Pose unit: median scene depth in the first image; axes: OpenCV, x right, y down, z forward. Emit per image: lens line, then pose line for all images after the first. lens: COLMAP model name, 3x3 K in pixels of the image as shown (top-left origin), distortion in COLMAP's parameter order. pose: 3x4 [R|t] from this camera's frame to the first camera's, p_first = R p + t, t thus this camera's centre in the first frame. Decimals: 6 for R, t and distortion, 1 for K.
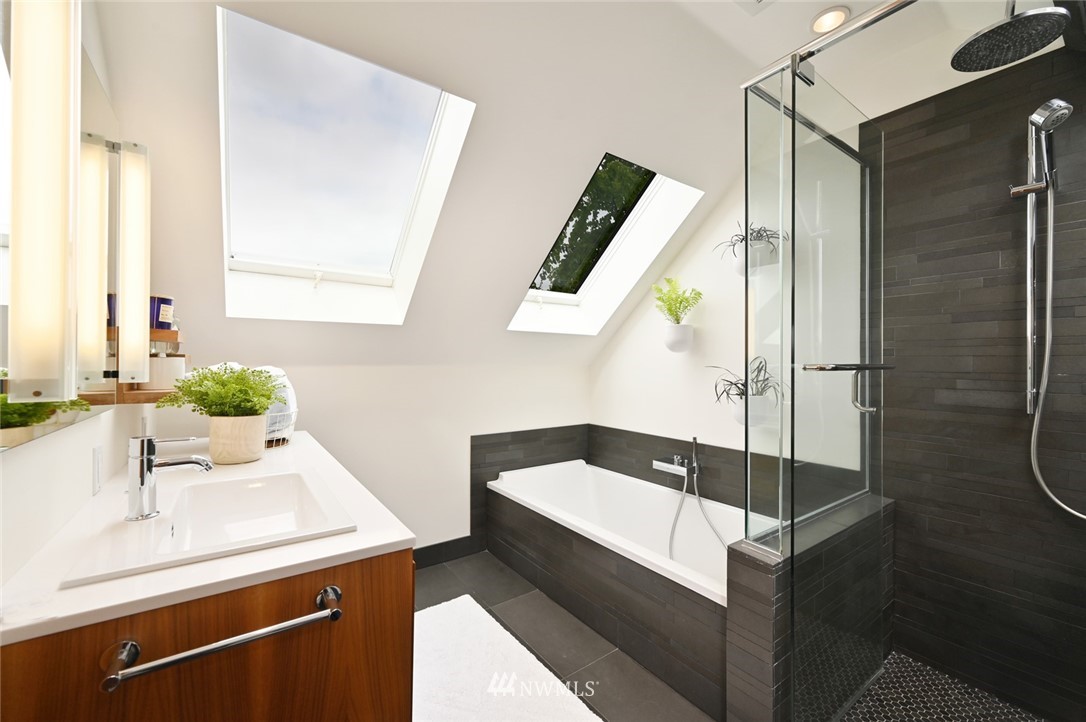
lens RADIAL K [[433.6, 0, 544.6], [0, 433.6, 361.1], [0, 0, 1]] dist [0.000318, 0.000706]
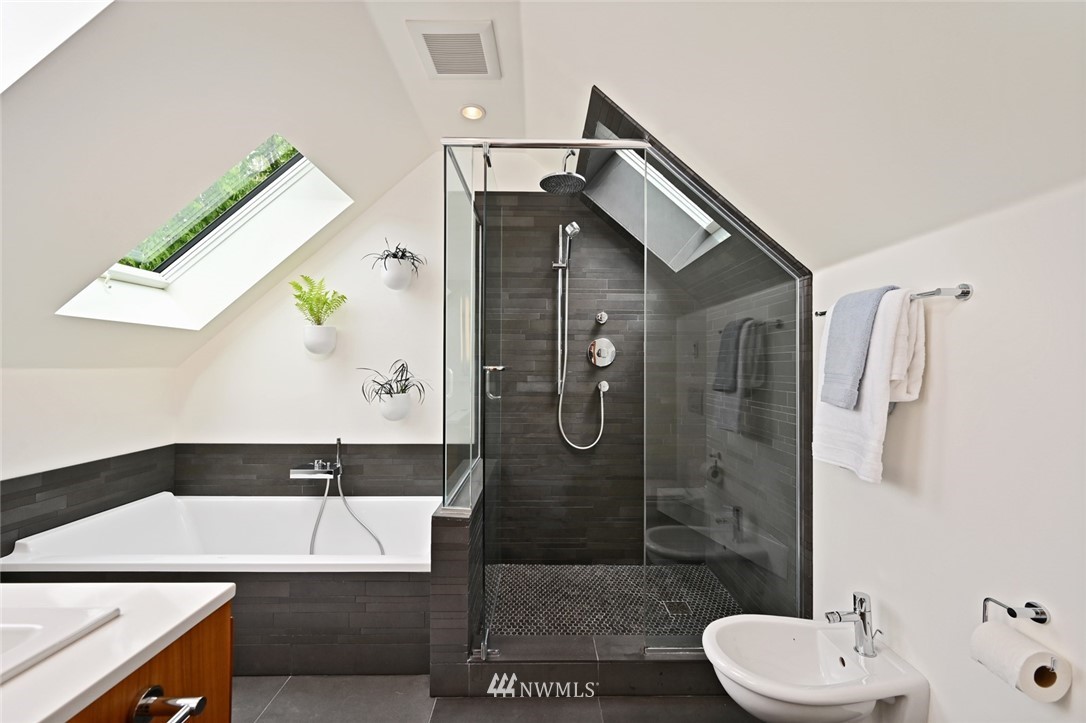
lens RADIAL K [[443.9, 0, 533.4], [0, 443.9, 363.4], [0, 0, 1]] dist [-0.002856, -0.000710]
pose [[0.571889, 0.004228, 0.820320, -0.319459], [-0.003640, 0.999990, -0.002617, 0.001581], [-0.820323, -0.001489, 0.571898, 0.045762]]
